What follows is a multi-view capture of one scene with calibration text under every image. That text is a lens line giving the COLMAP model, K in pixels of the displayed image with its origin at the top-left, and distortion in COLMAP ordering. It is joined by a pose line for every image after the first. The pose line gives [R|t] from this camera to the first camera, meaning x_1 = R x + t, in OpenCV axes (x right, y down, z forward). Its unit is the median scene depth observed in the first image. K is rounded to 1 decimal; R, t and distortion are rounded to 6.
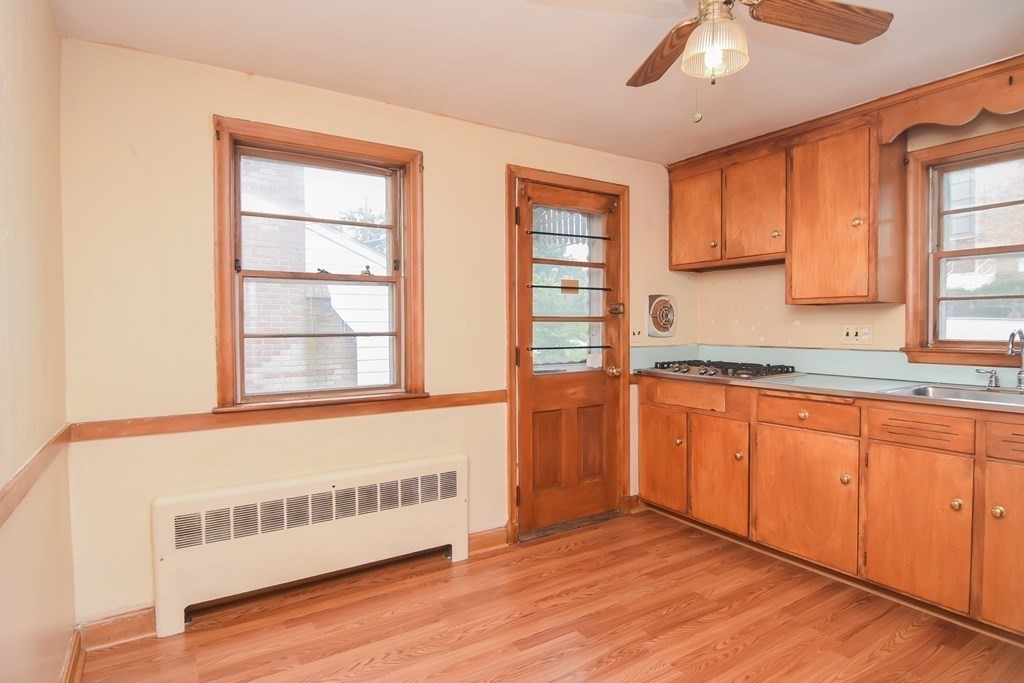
lens RADIAL K [[553.3, 0, 512.0], [0, 553.3, 341.5], [0, 0, 1]] dist [-0.004776, -0.002147]
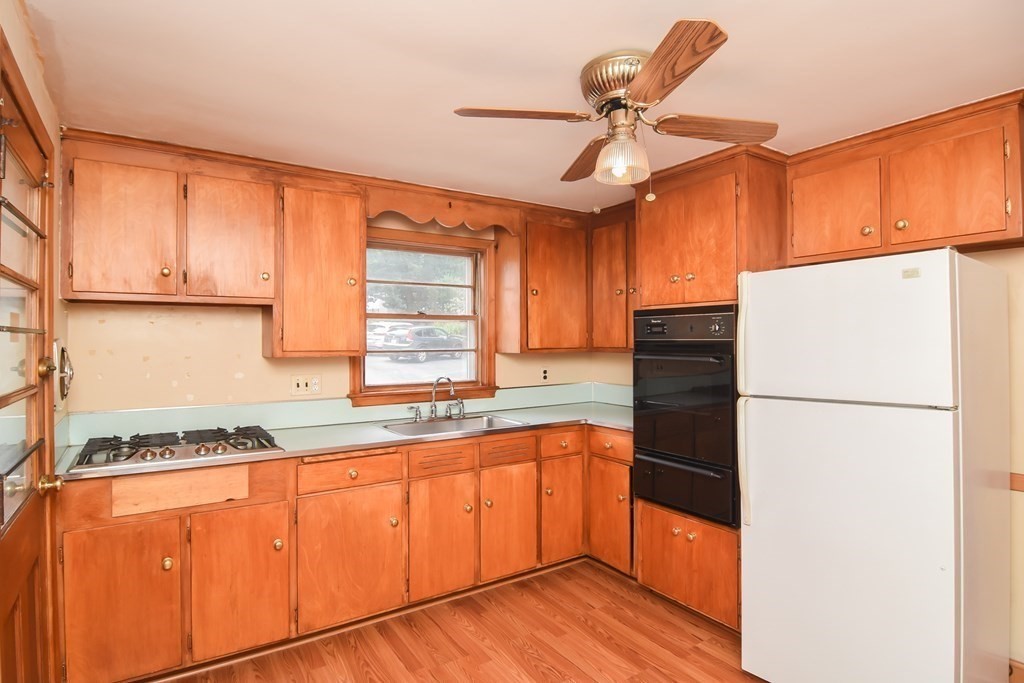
lens RADIAL K [[553.3, 0, 512.0], [0, 553.3, 341.5], [0, 0, 1]] dist [-0.004776, -0.002147]
pose [[-0.013968, 0.000082, 0.999902, -0.461008], [0.031574, 0.999501, 0.000359, -0.093688], [-0.999404, 0.031576, -0.013963, 0.727890]]
